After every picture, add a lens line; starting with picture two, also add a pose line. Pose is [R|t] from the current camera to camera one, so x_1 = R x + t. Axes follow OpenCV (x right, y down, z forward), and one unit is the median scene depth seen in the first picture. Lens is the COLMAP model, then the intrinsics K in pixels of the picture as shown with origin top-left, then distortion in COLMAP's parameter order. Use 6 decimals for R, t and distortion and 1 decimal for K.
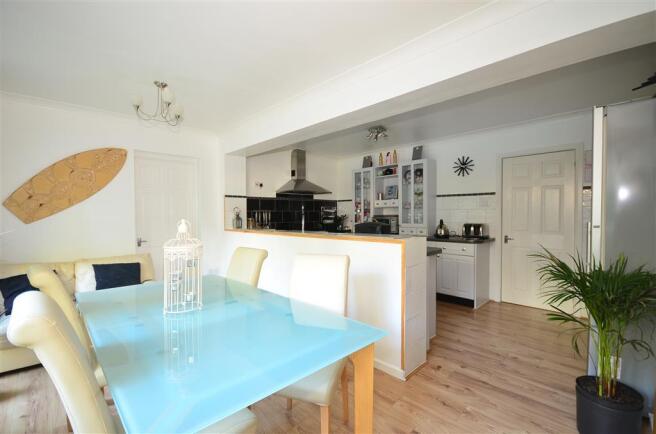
lens RADIAL K [[281.5, 0, 334.9], [0, 281.5, 219.5], [0, 0, 1]] dist [0.000374, -0.000104]
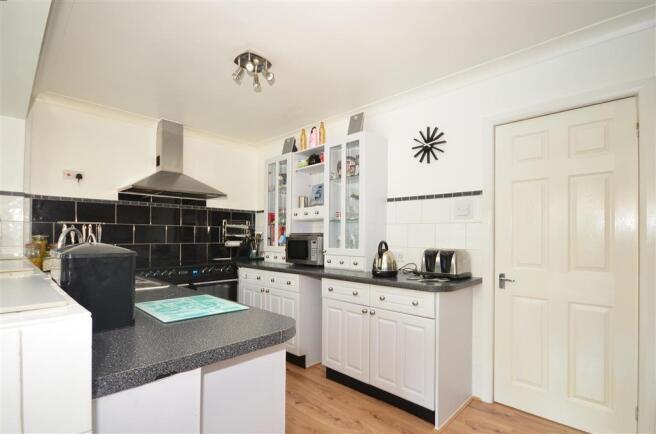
lens RADIAL K [[311.9, 0, 352.4], [0, 311.9, 233.3], [0, 0, 1]] dist [-0.001190, -0.000949]
pose [[0.997970, 0.012762, 0.062388, 0.251540], [-0.010888, 0.999482, -0.030285, 0.003071], [-0.062742, 0.029544, 0.997592, 0.375515]]
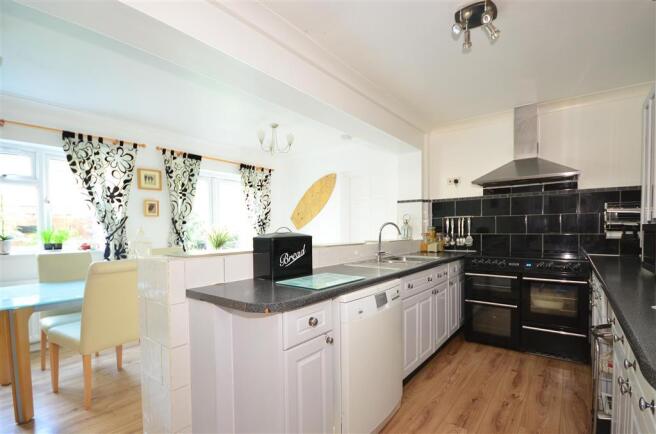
lens RADIAL K [[311.9, 0, 352.4], [0, 311.9, 233.3], [0, 0, 1]] dist [-0.001190, -0.000949]
pose [[0.158060, 0.021526, -0.987195, 0.514689], [-0.007510, 0.999760, 0.020597, -0.003177], [0.987401, 0.004158, 0.158183, 0.643928]]
